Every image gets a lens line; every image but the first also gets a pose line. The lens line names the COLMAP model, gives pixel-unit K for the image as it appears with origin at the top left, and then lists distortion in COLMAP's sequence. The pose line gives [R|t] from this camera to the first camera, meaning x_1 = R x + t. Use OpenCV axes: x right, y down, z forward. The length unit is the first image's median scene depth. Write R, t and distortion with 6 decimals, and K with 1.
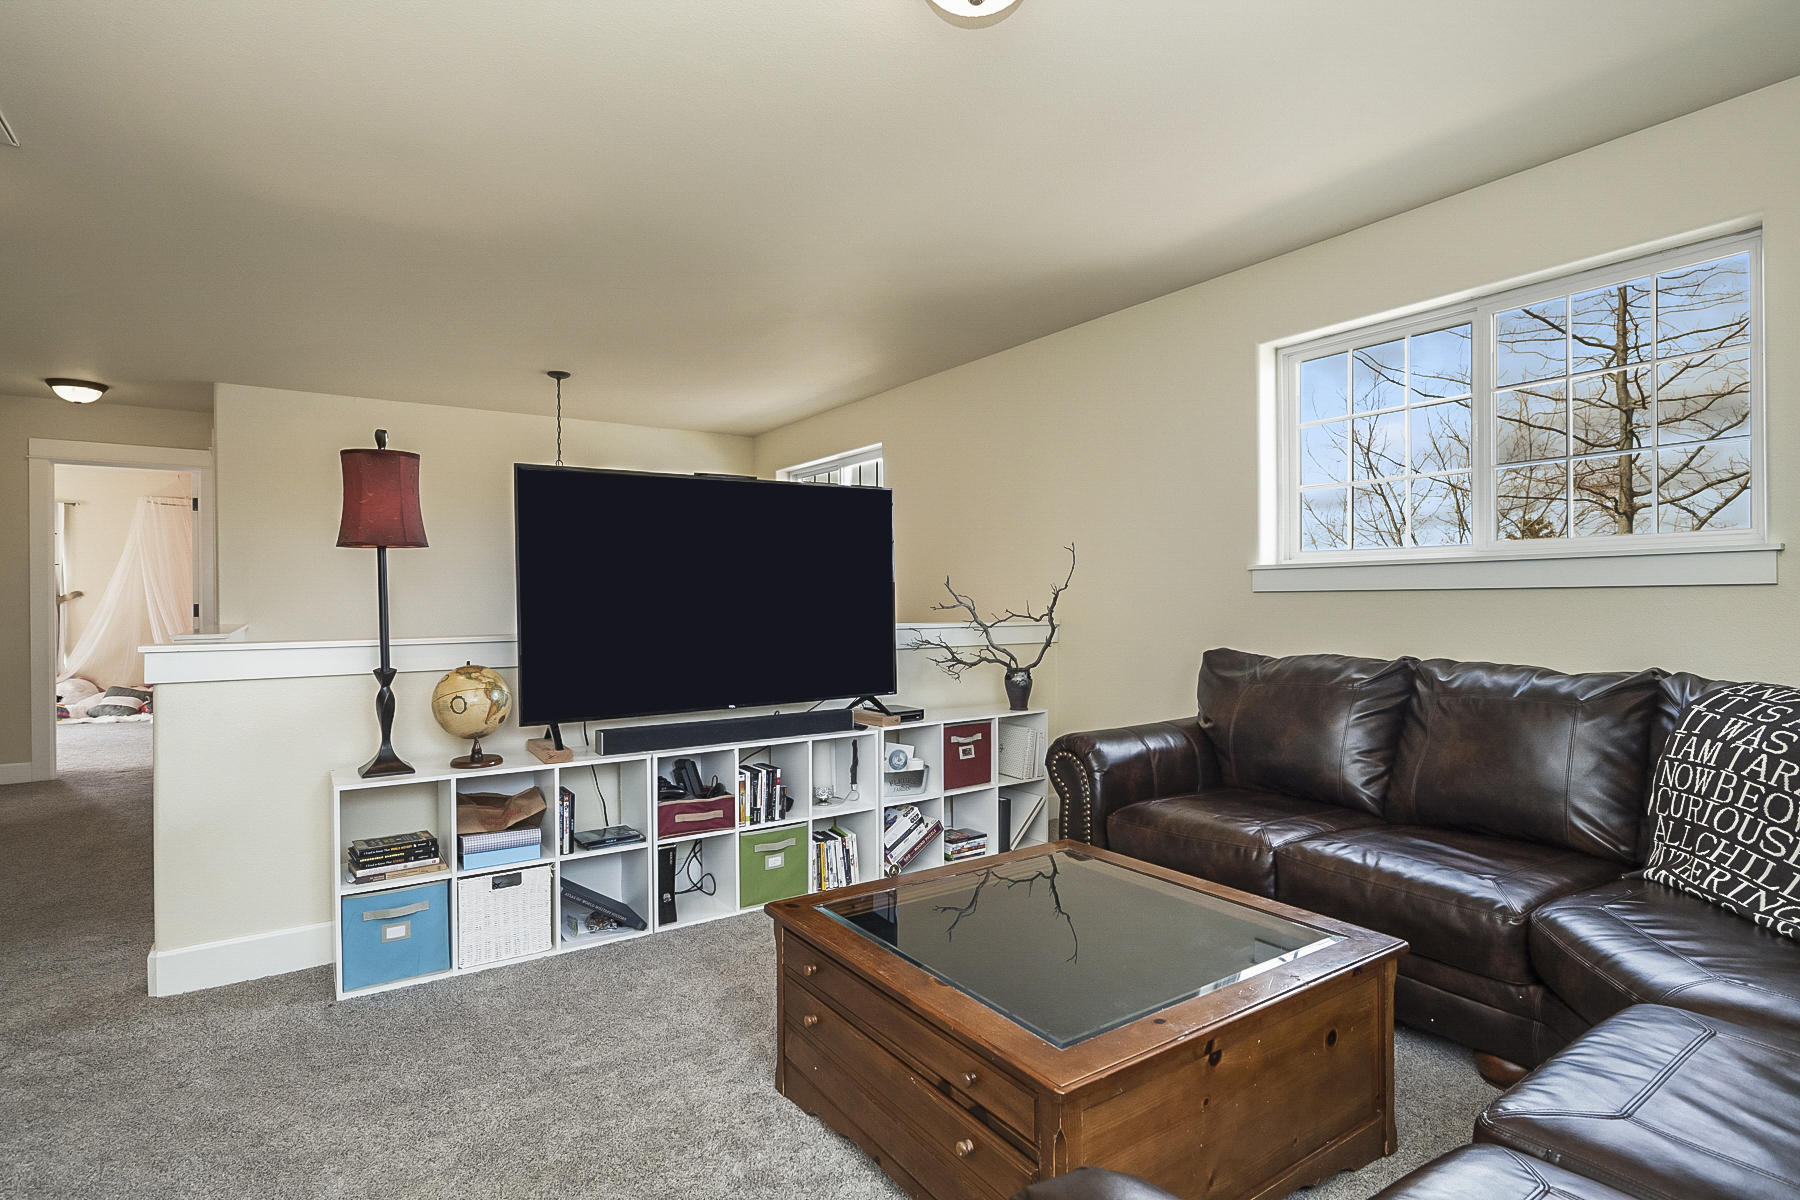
lens RADIAL K [[920.3, 0, 896.5], [0, 920.3, 601.5], [0, 0, 1]] dist [-0.006278, 0.003566]
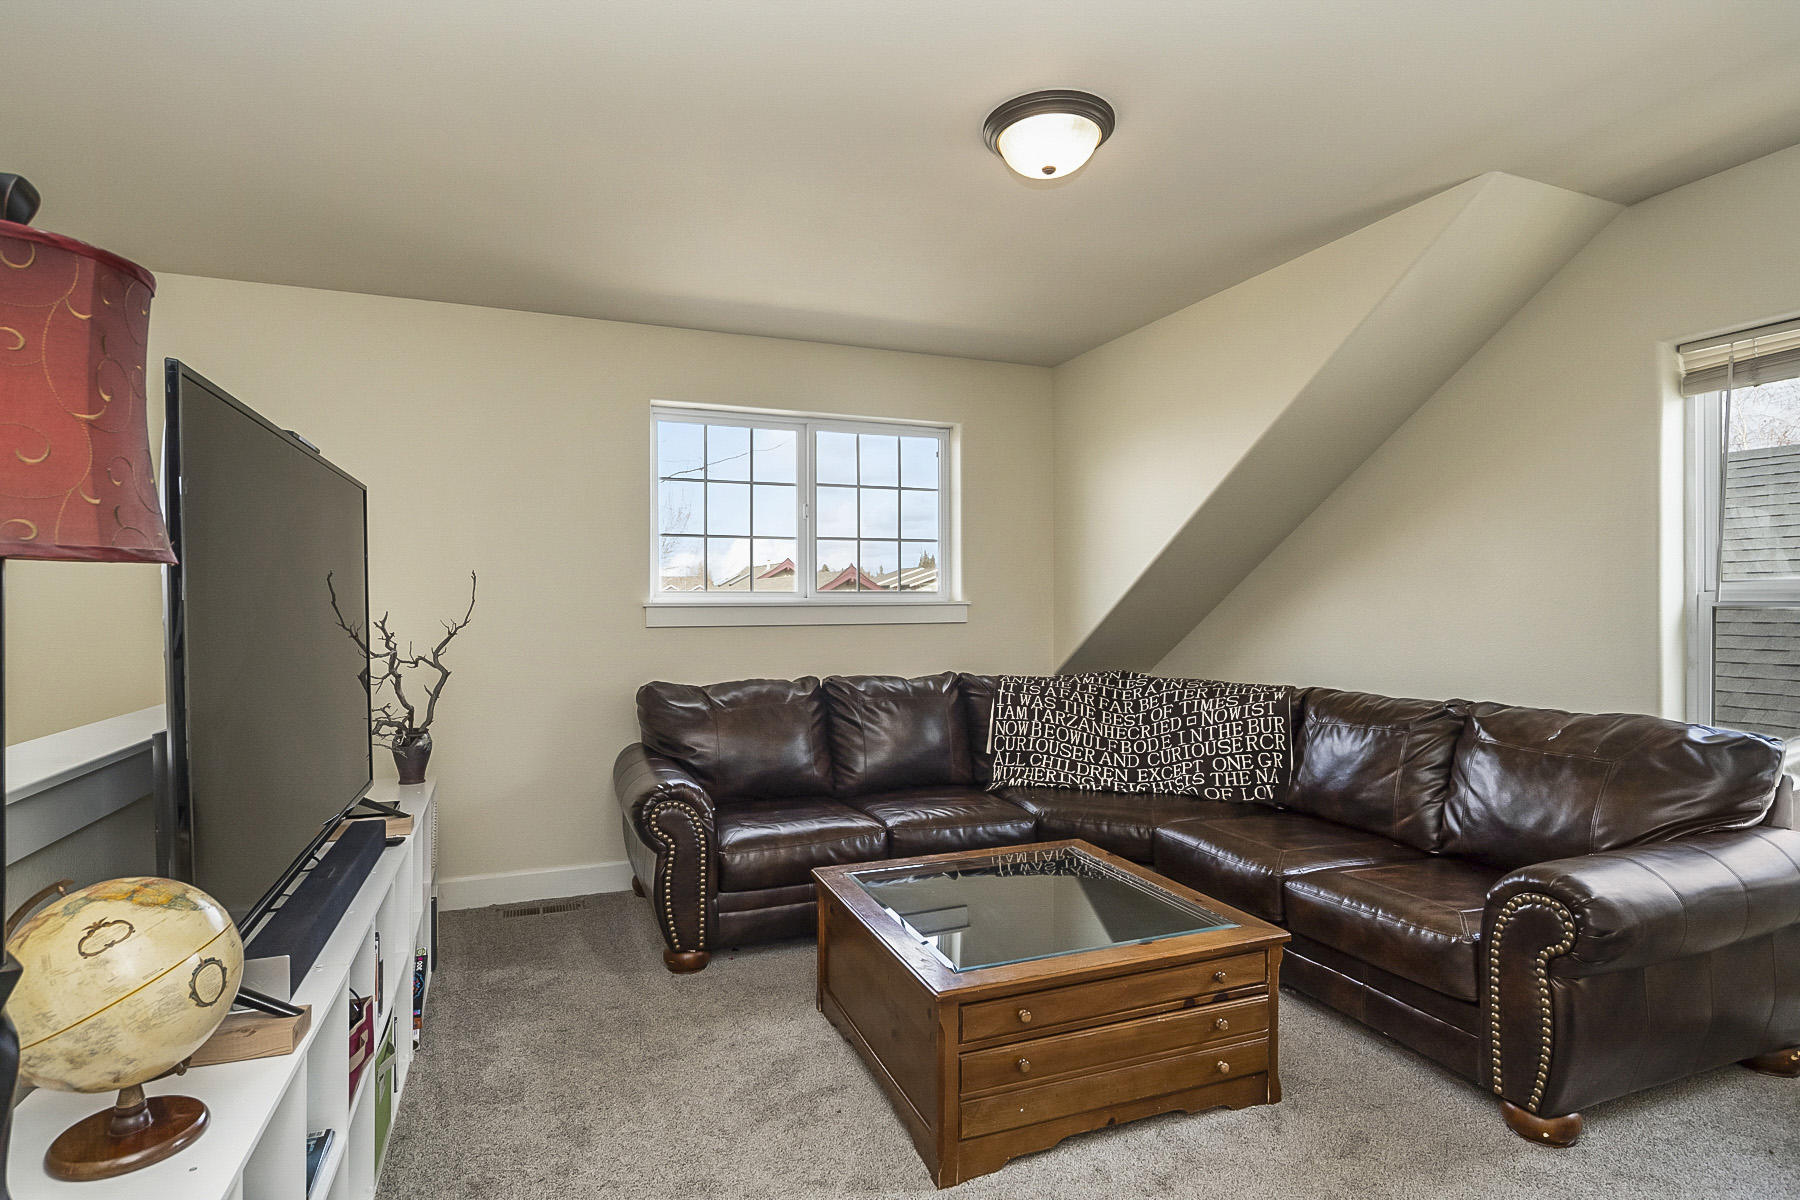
lens RADIAL K [[920.3, 0, 896.9], [0, 920.3, 603.8], [0, 0, 1]] dist [-0.006278, 0.003566]
pose [[0.205685, 0.010537, 0.978562, -1.027182], [0.004534, 0.999921, -0.011720, -0.041107], [-0.978608, 0.006847, 0.205621, 0.840206]]
